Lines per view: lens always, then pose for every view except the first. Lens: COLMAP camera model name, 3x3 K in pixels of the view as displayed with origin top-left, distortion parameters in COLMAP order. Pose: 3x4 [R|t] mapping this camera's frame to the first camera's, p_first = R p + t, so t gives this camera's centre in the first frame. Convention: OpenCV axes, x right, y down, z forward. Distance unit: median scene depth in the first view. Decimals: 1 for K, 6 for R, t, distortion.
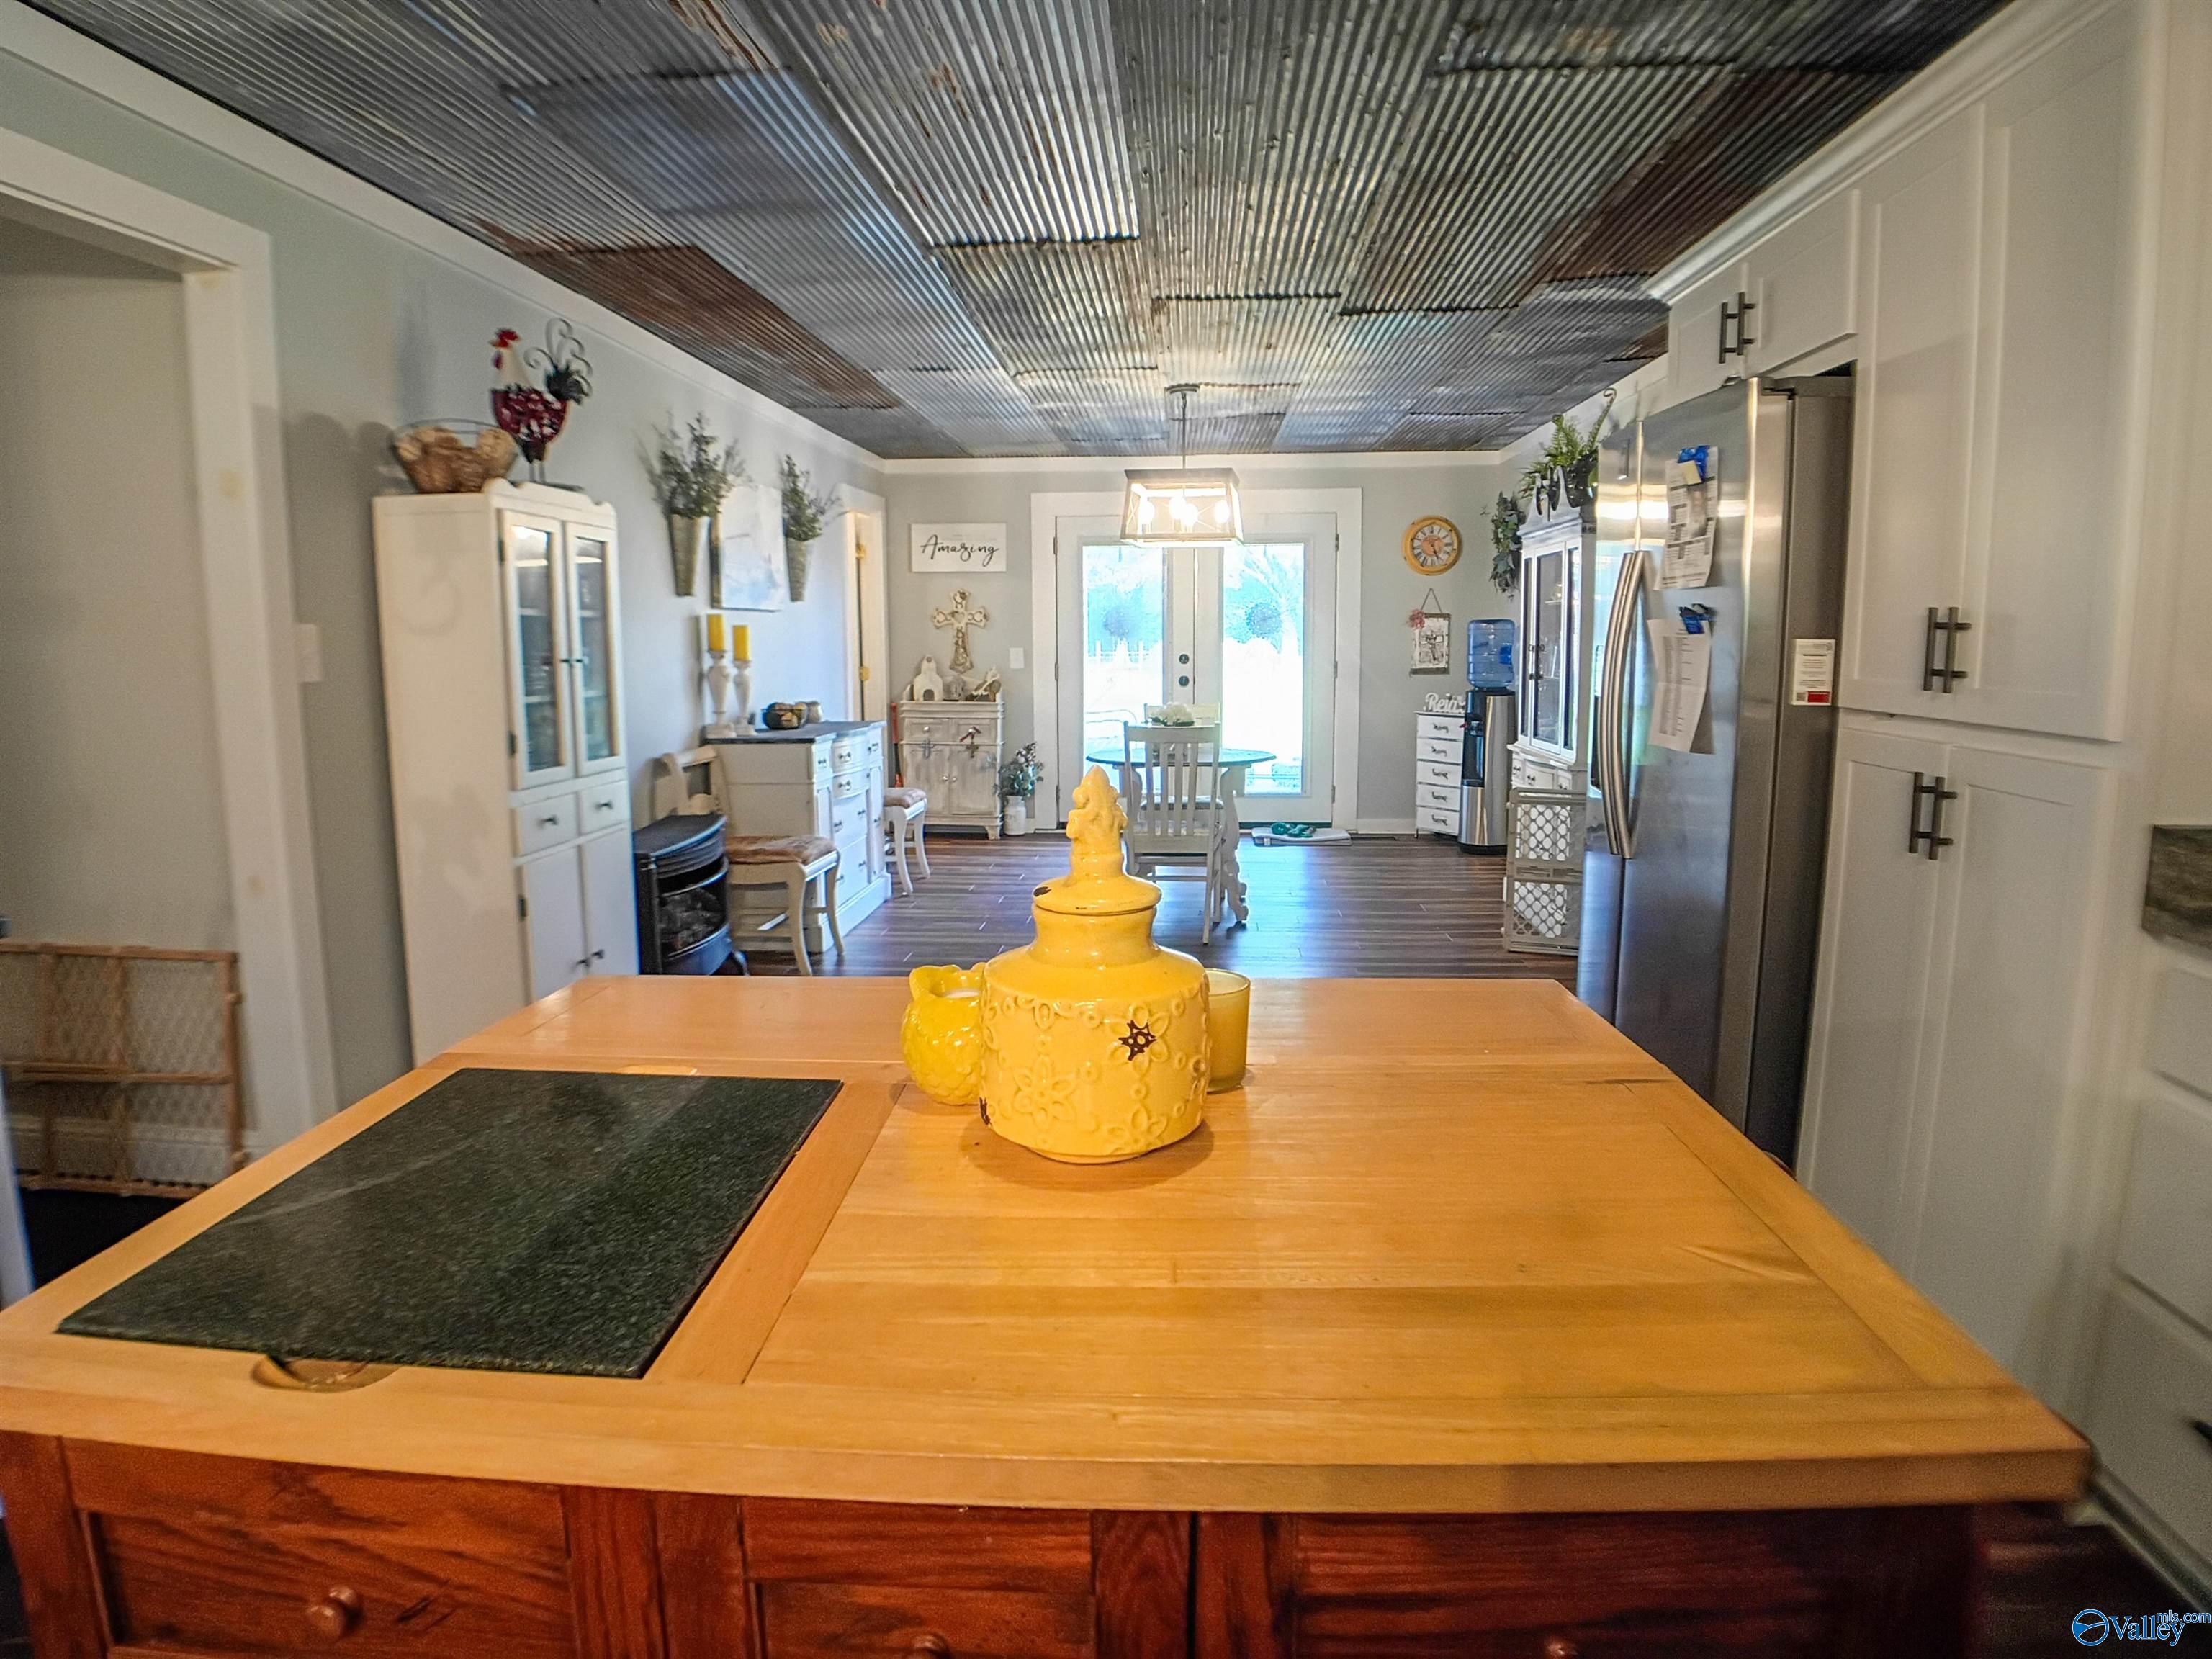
lens RADIAL K [[1198.2, 0, 1129.5], [0, 1198.2, 796.6], [0, 0, 1]] dist [-0.103103, 0.020281]
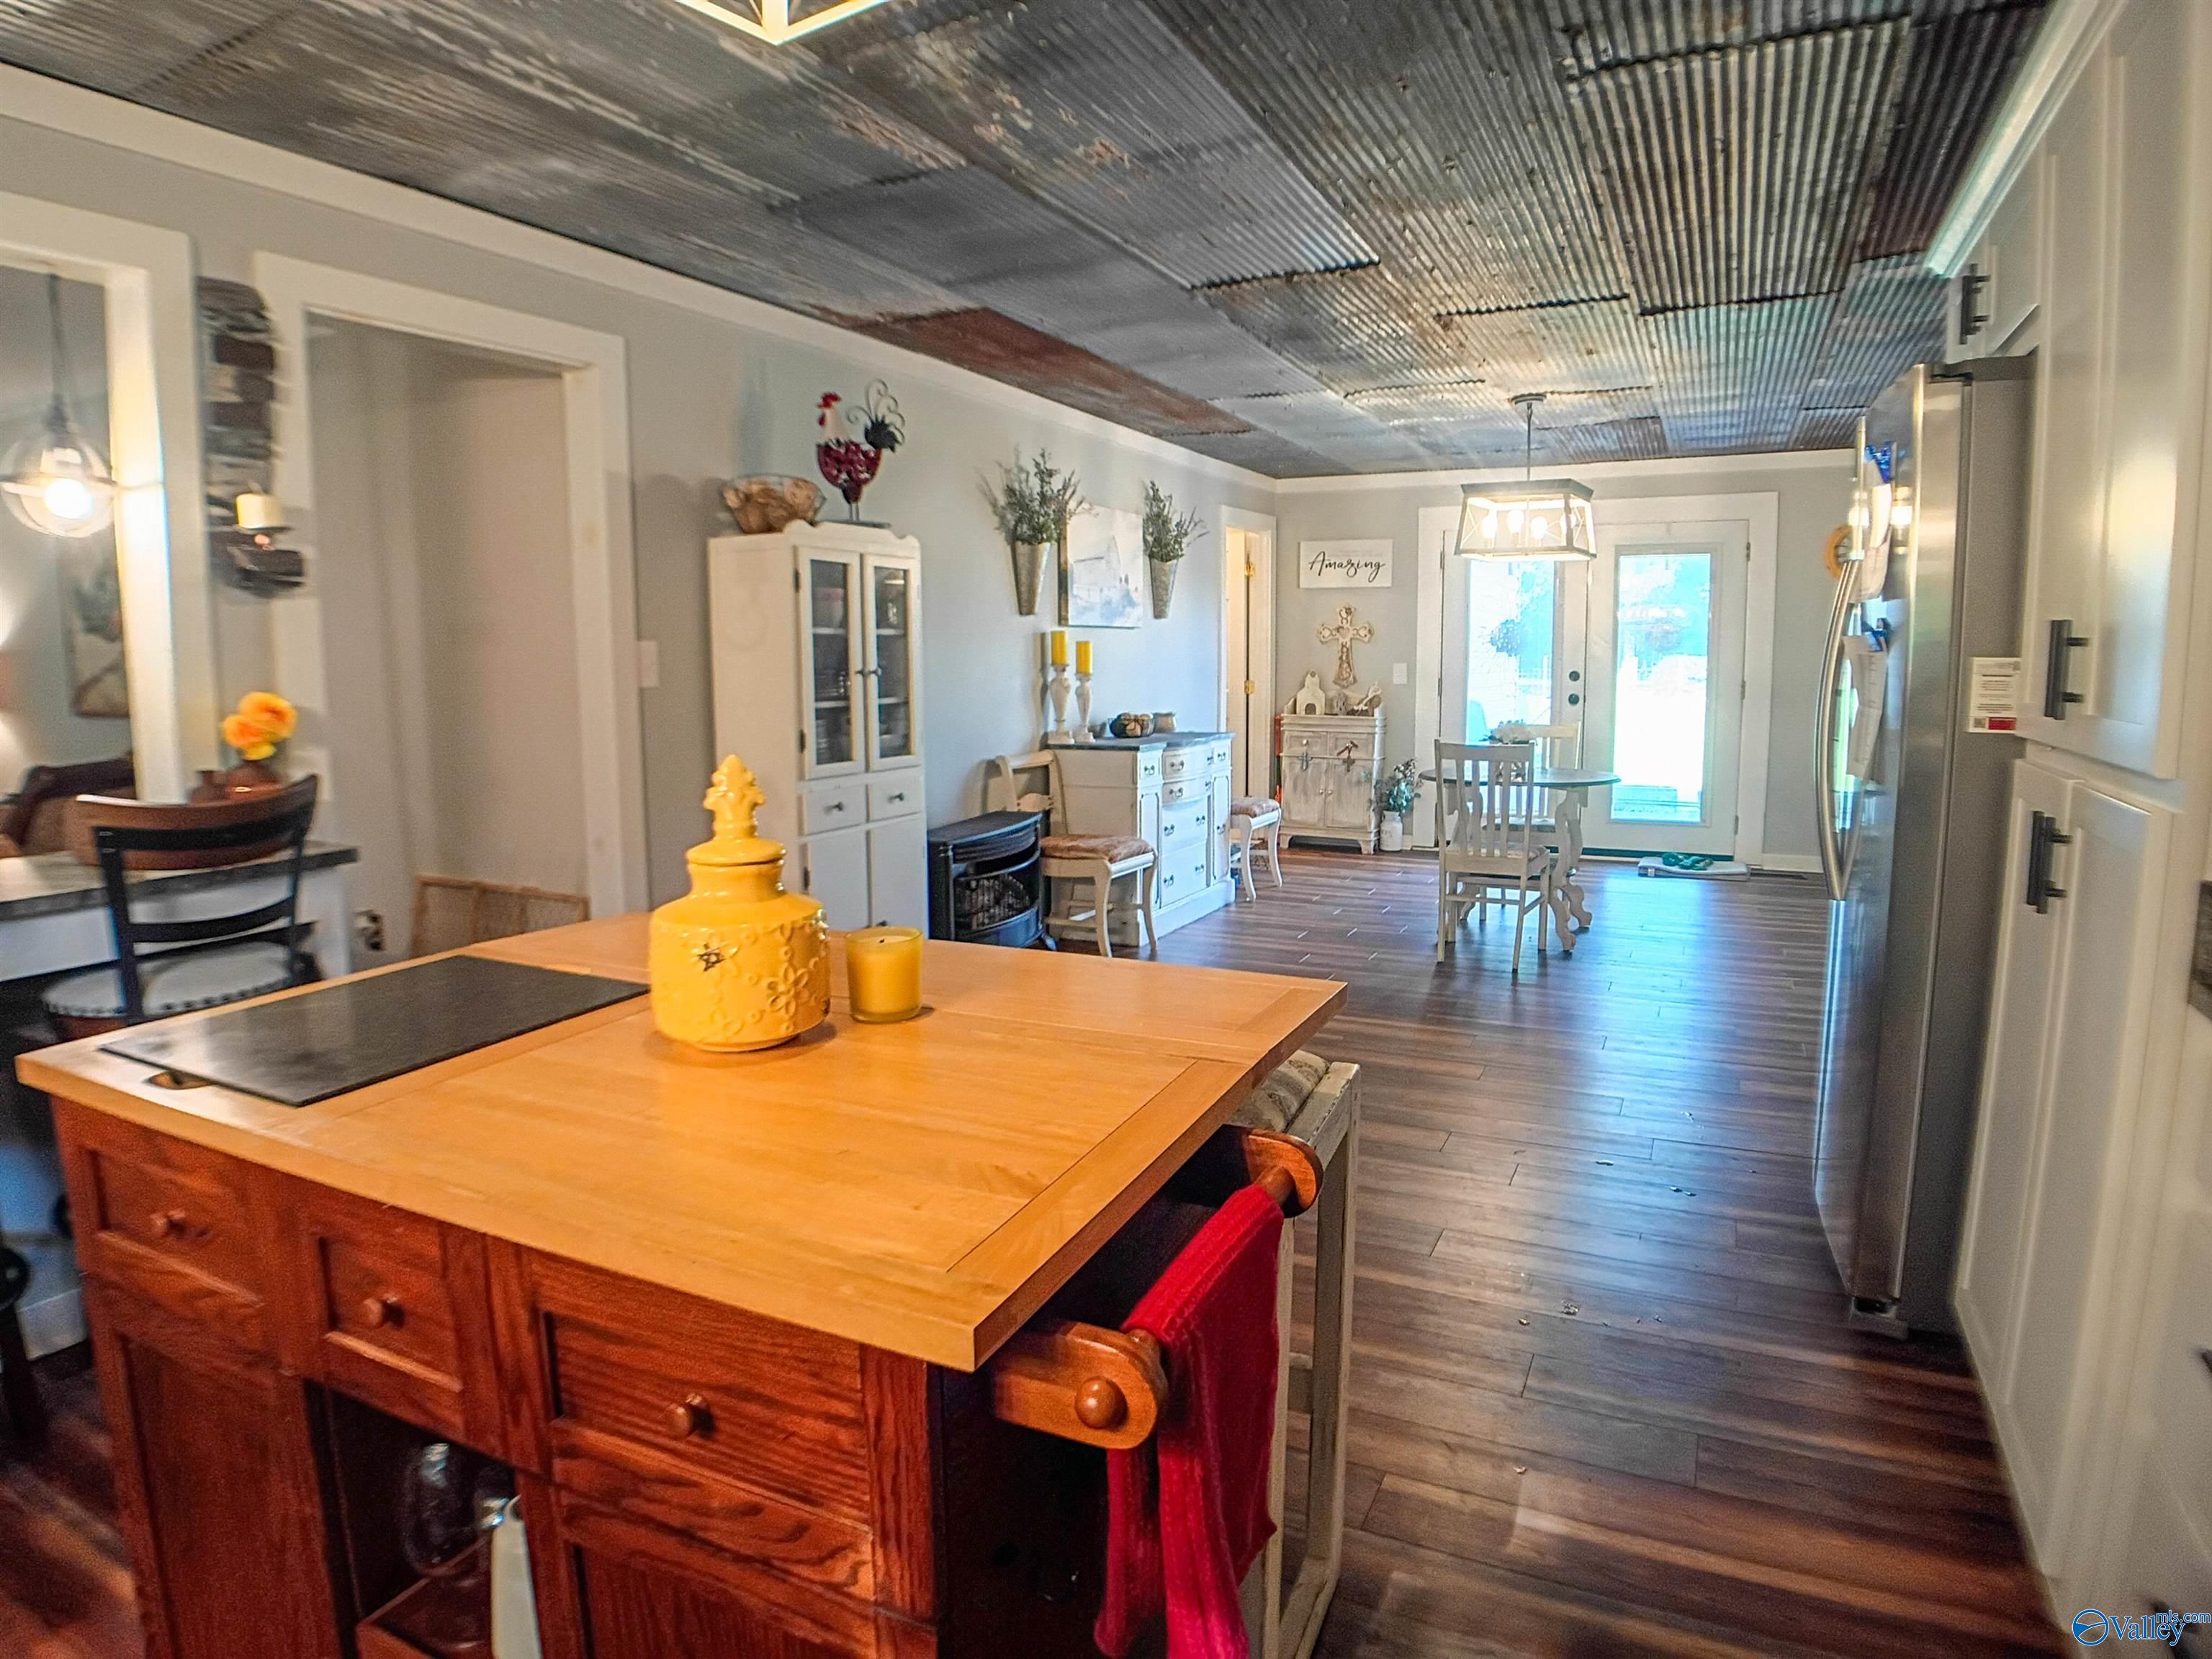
lens RADIAL K [[1198.2, 0, 1129.5], [0, 1198.2, 796.6], [0, 0, 1]] dist [-0.103103, 0.020281]
pose [[0.932748, 0.040866, -0.358206, 0.114454], [-0.045102, 0.998976, -0.003474, 0.000425], [0.357697, 0.019397, 0.933636, -0.011051]]
